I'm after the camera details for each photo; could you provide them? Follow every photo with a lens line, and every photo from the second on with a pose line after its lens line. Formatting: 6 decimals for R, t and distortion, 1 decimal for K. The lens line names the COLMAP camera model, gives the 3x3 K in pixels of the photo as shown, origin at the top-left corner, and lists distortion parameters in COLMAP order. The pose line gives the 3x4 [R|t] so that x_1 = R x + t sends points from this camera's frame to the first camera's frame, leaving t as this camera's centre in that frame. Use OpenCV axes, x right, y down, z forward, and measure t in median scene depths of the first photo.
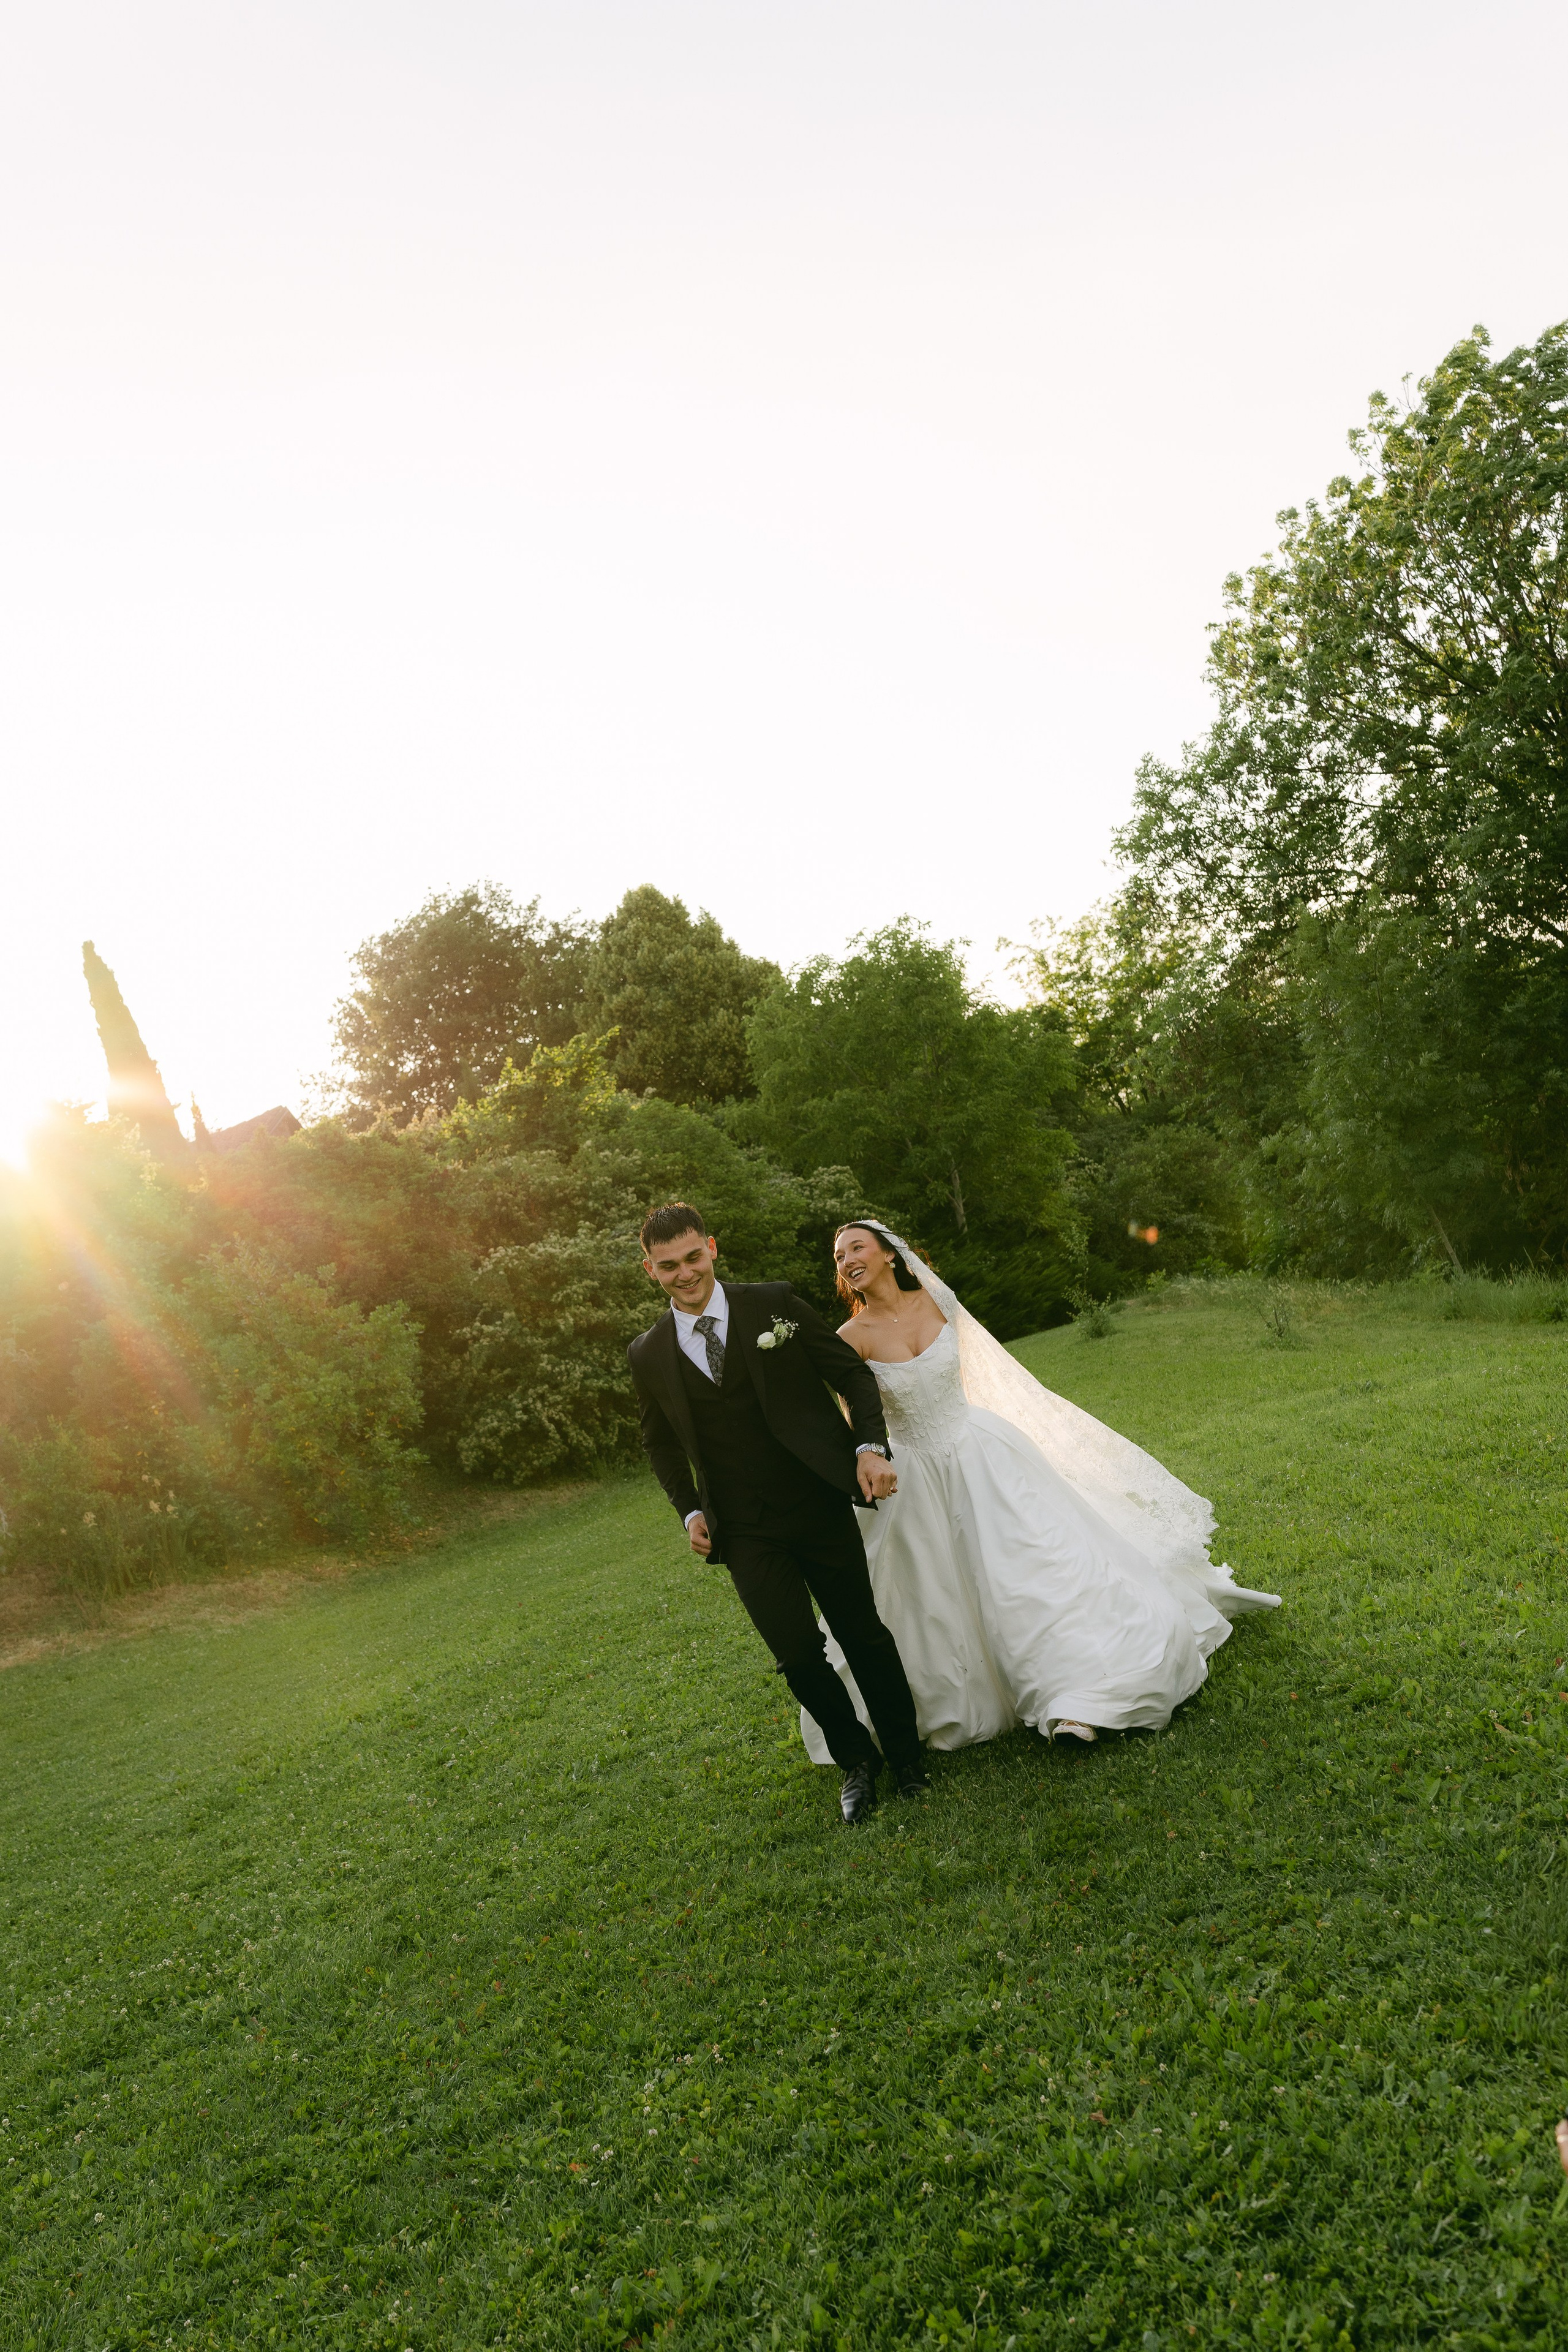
lens RADIAL K [[2211.2, 0, 778.6], [0, 2211.2, 1181.1], [0, 0, 1]] dist [0.004857, -0.025898]
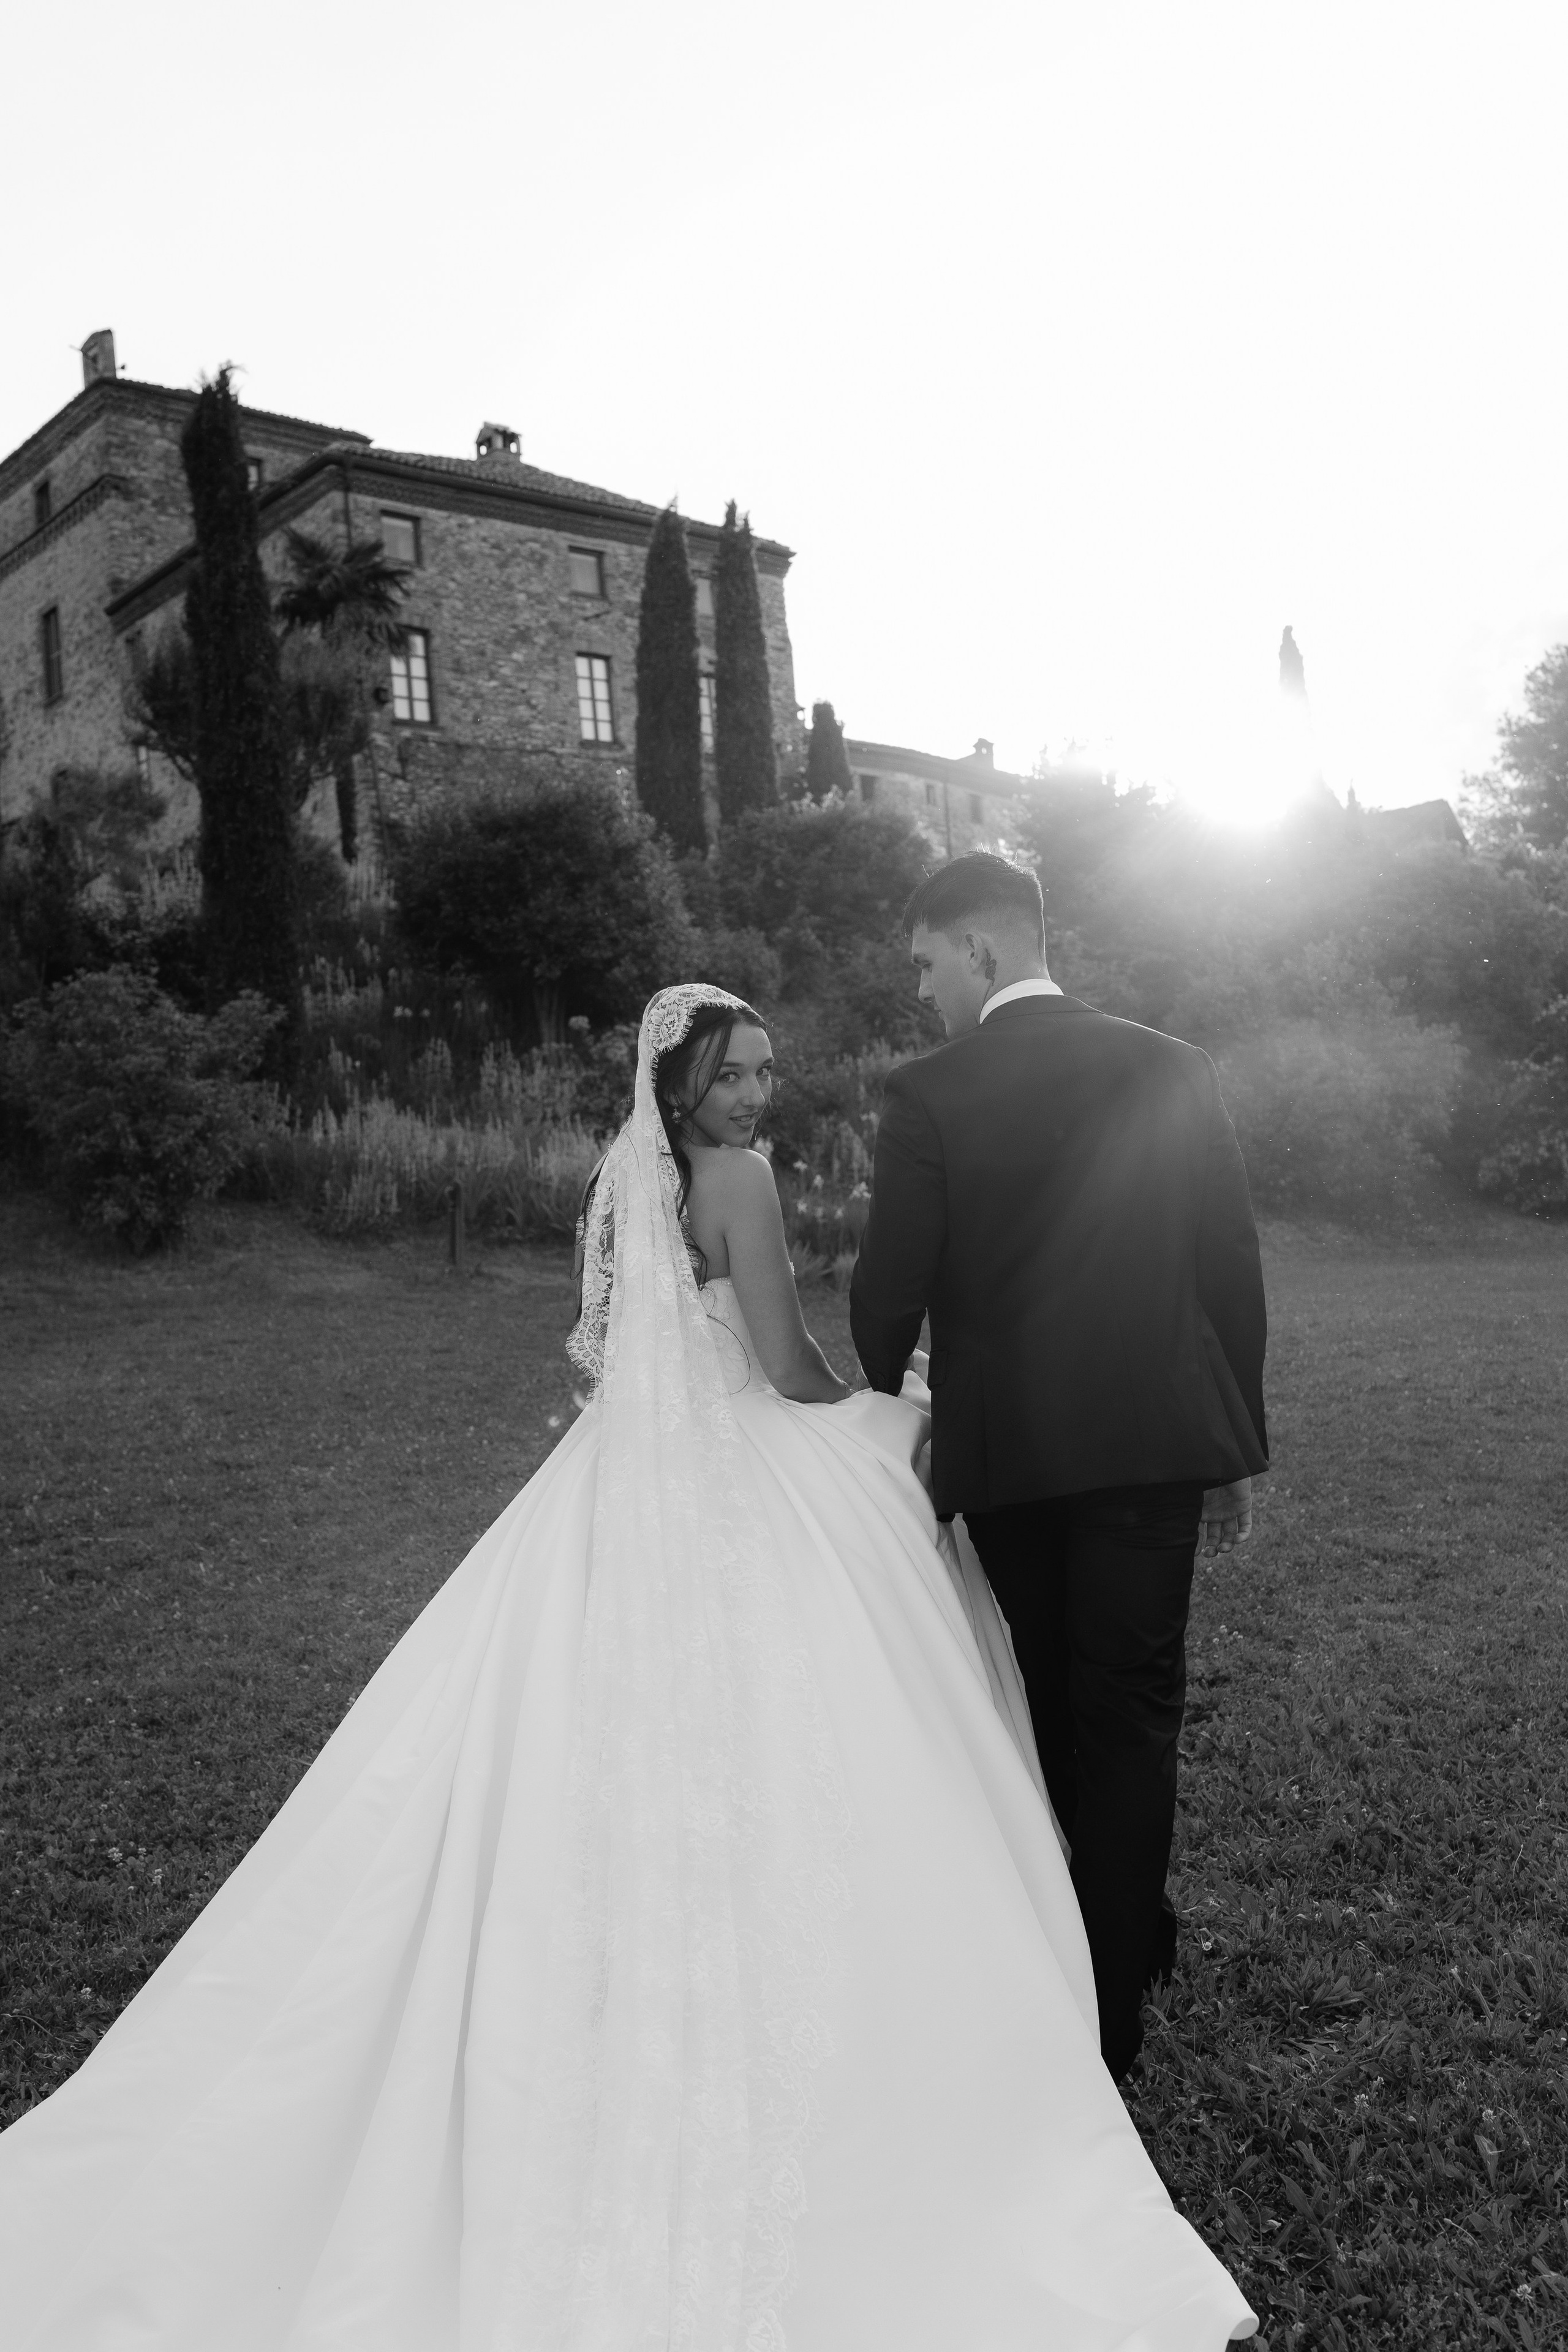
lens RADIAL K [[2206.5, 0, 783.5], [0, 2206.5, 1182.2], [0, 0, 1]] dist [0.007993, -0.012738]
pose [[0.851356, 0.270930, -0.449209, 0.052087], [-0.198960, 0.959094, 0.201379, -0.022198], [0.485394, -0.082071, 0.870435, -0.116615]]
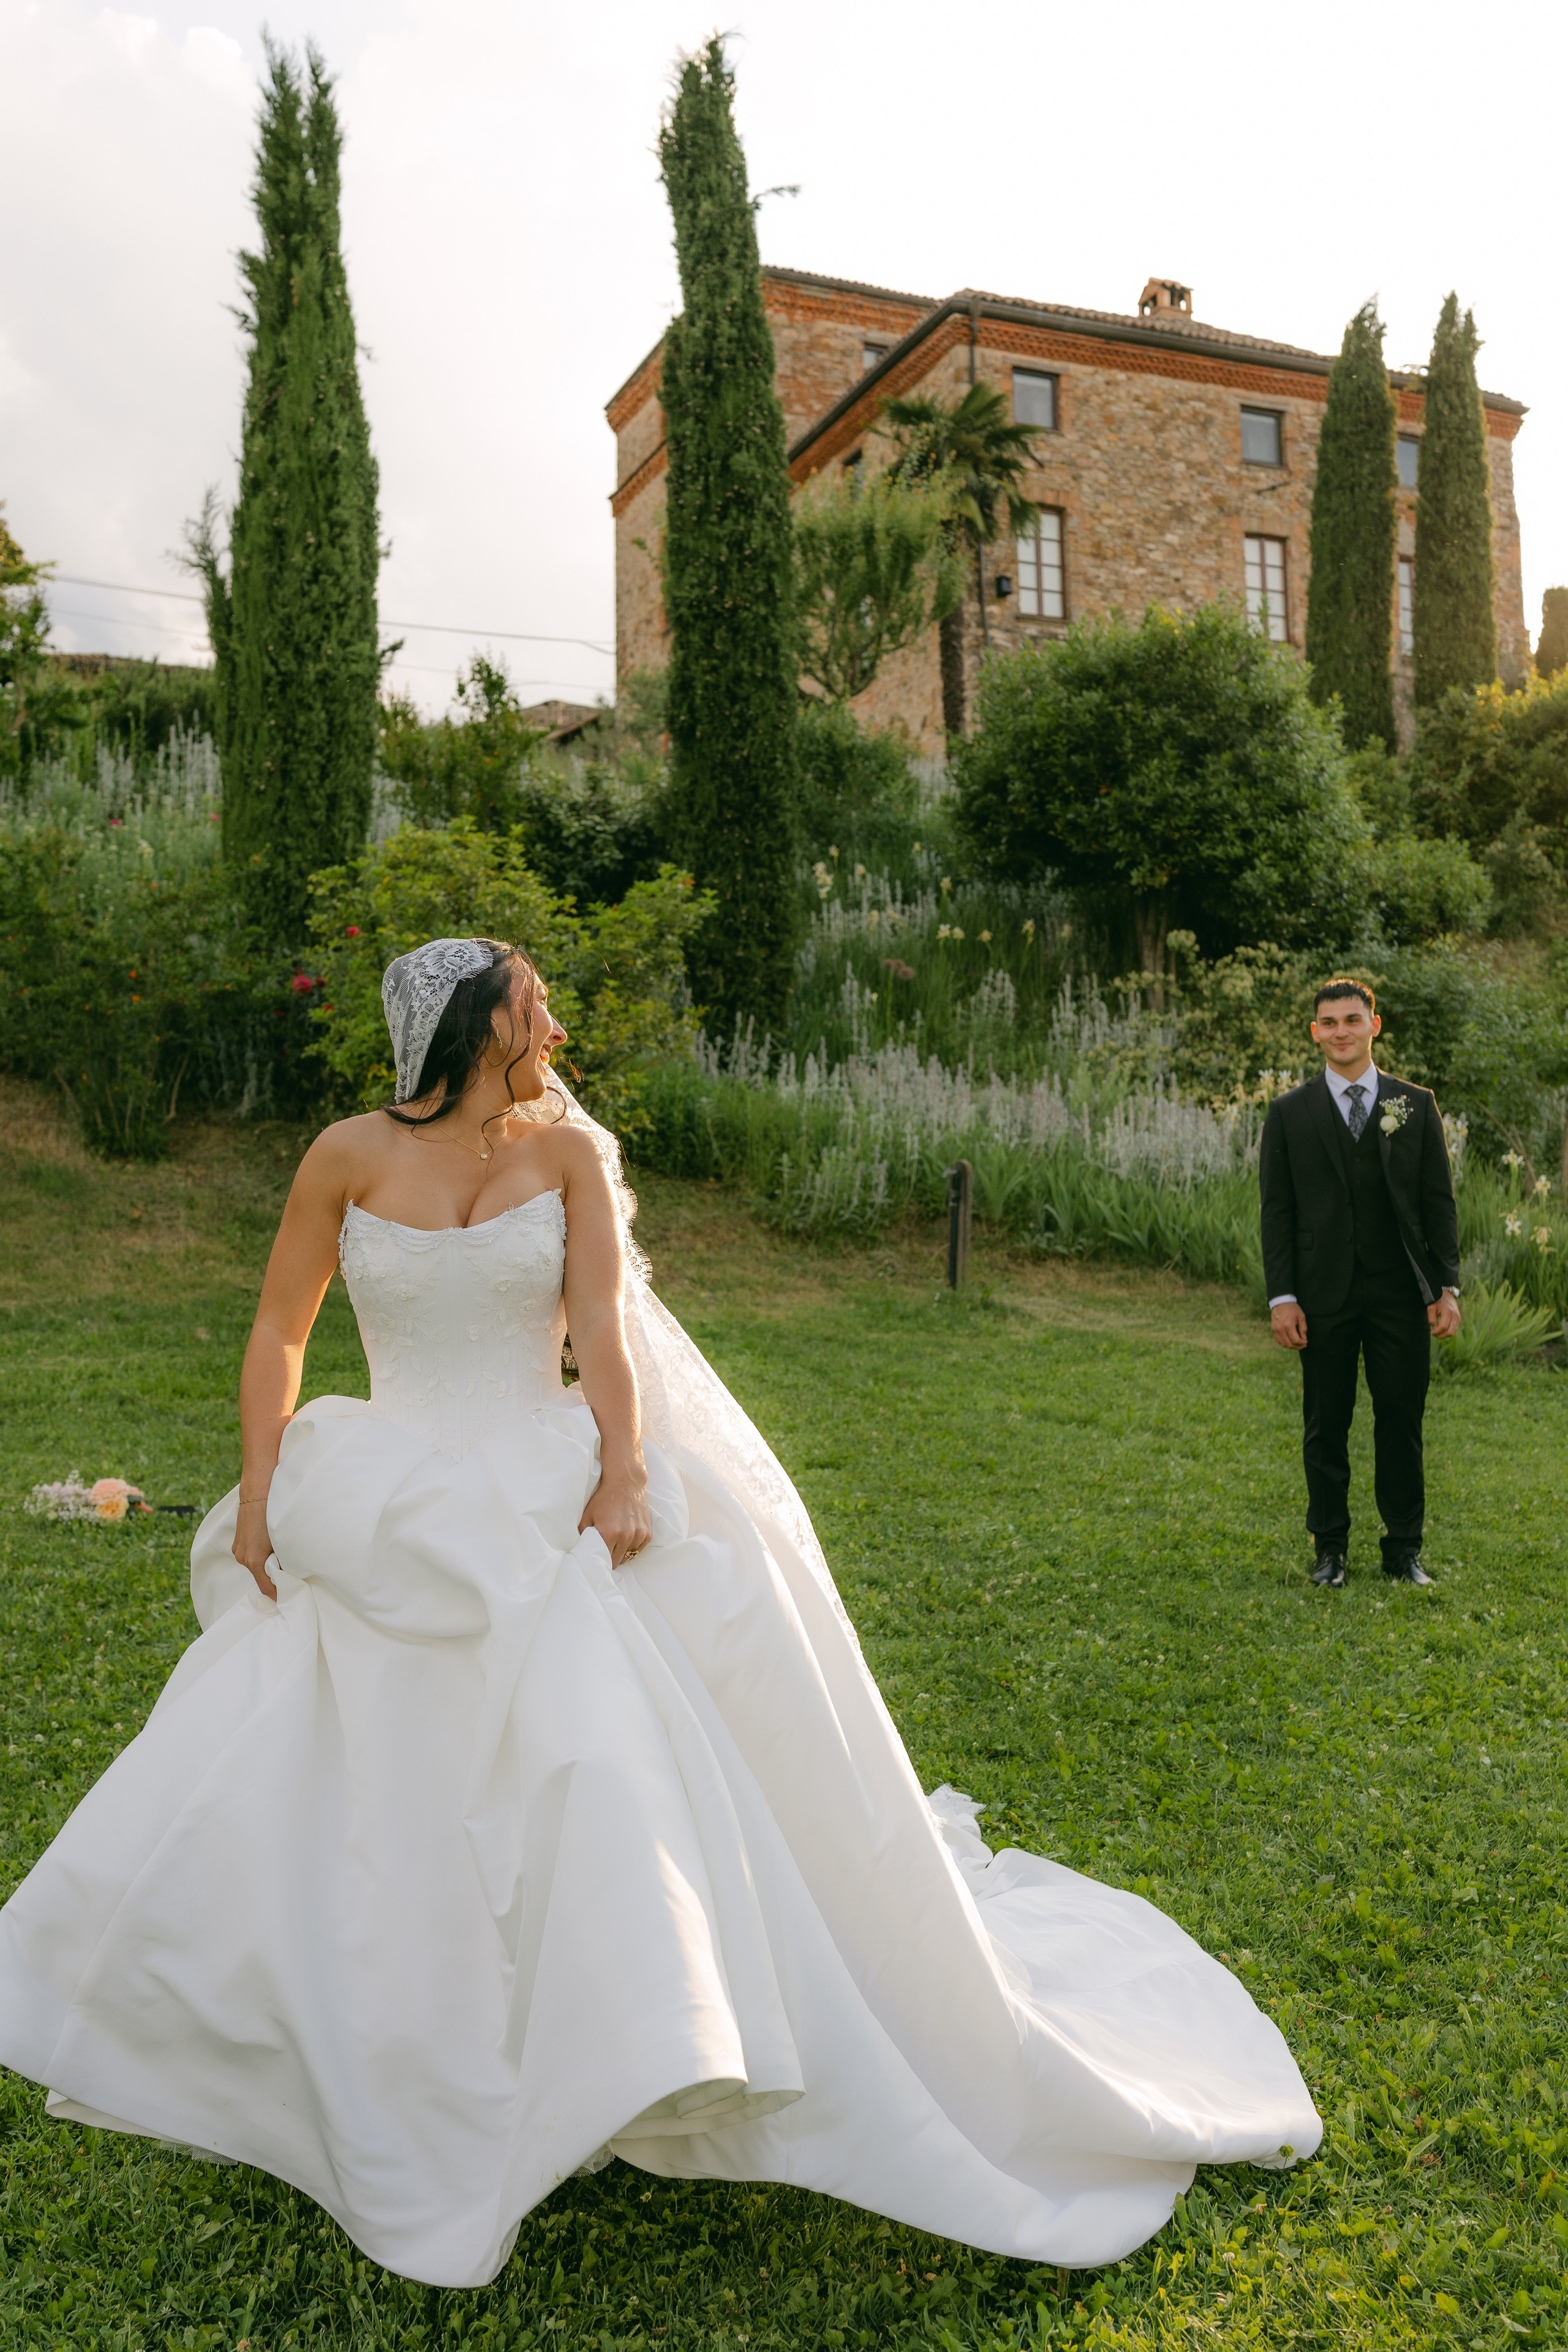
lens RADIAL K [[2214.2, 0, 793.0], [0, 2214.2, 1166.8], [0, 0, 1]] dist [0.008425, -0.000921]
pose [[0.668690, 0.299627, -0.680498, -0.051013], [-0.167526, 0.952392, 0.254724, 0.024465], [0.724423, -0.056330, 0.687050, 0.082403]]
